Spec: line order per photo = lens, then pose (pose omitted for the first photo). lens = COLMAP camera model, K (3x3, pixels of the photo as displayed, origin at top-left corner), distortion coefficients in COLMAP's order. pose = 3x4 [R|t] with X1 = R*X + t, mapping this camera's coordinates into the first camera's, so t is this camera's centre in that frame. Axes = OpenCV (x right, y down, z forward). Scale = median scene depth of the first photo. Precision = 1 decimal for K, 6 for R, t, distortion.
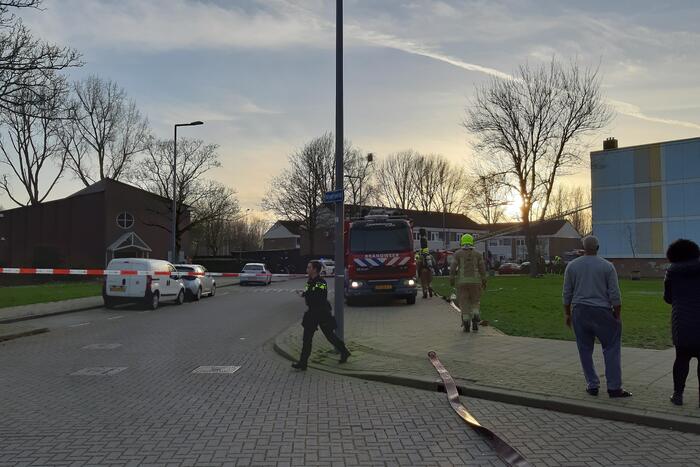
lens RADIAL K [[621.3, 0, 326.9], [0, 621.3, 229.6], [0, 0, 1]] dist [0.000925, -0.003995]
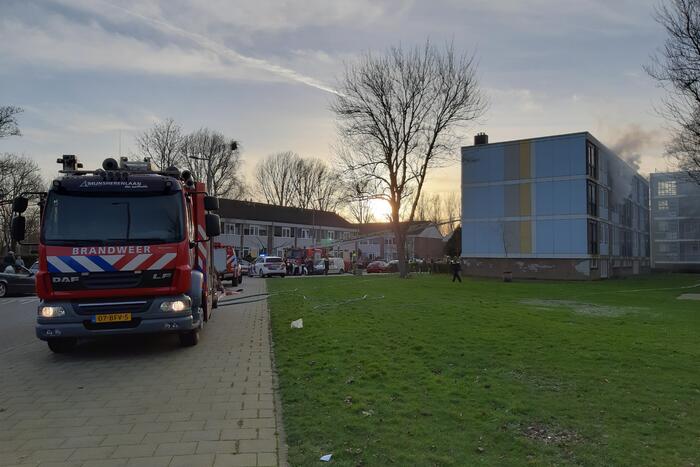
lens RADIAL K [[557.7, 0, 350.0], [0, 557.7, 233.5], [0, 0, 1]] dist [0.040218, -0.000521]
pose [[0.972756, 0.019935, 0.230971, 0.062038], [-0.021578, 0.999757, 0.004587, 0.008882], [-0.230823, -0.009446, 0.972950, 0.205145]]
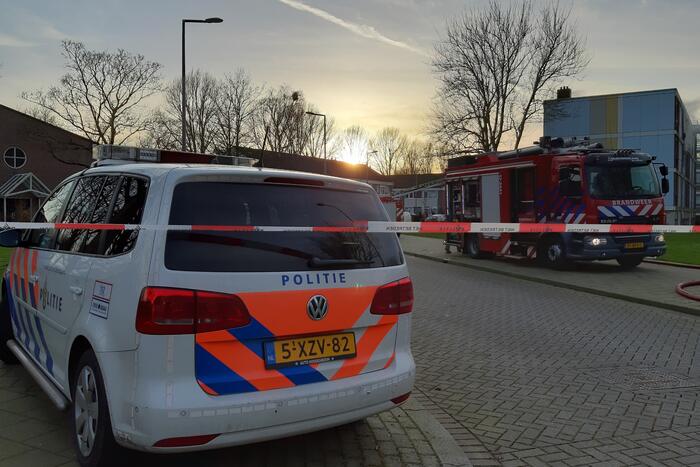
lens RADIAL K [[621.3, 0, 326.9], [0, 621.3, 229.6], [0, 0, 1]] dist [0.000925, -0.003995]
pose [[0.962345, -0.002462, 0.271821, -0.169795], [-0.018587, 0.997023, 0.074835, 0.009886], [-0.271196, -0.077069, 0.959434, 0.149620]]
